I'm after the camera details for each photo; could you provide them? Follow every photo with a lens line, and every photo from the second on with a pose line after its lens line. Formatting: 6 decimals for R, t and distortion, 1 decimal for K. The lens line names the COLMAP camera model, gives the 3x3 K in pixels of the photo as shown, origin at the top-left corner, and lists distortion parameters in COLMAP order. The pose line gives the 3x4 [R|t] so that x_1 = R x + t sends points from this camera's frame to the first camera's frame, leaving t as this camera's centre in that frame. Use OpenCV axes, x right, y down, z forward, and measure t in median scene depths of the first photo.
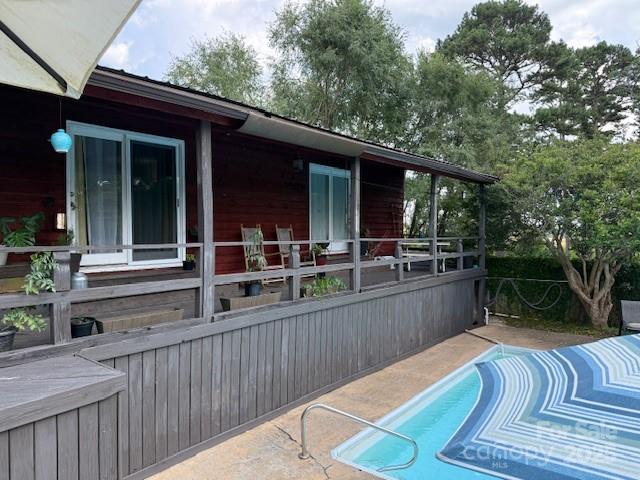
lens RADIAL K [[446.2, 0, 318.6], [0, 446.2, 240.1], [0, 0, 1]] dist [0.005164, 0.003511]
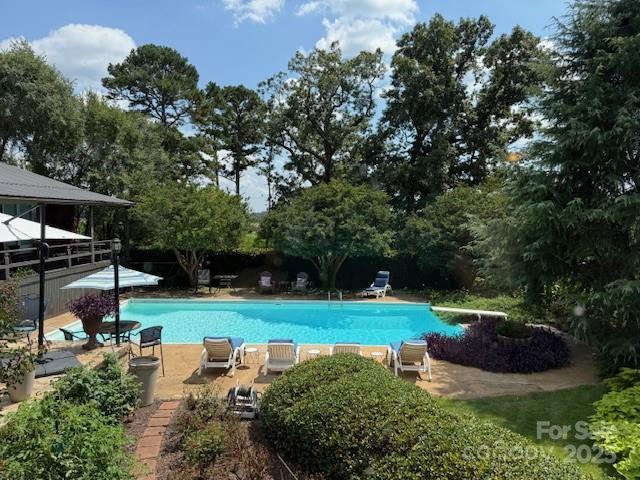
lens RADIAL K [[446.2, 0, 318.6], [0, 446.2, 240.1], [0, 0, 1]] dist [0.005164, 0.003511]
pose [[0.790776, -0.030458, 0.611347, -0.036865], [0.009603, 0.999256, 0.037364, -0.023941], [-0.612030, -0.023676, 0.790480, -0.313203]]
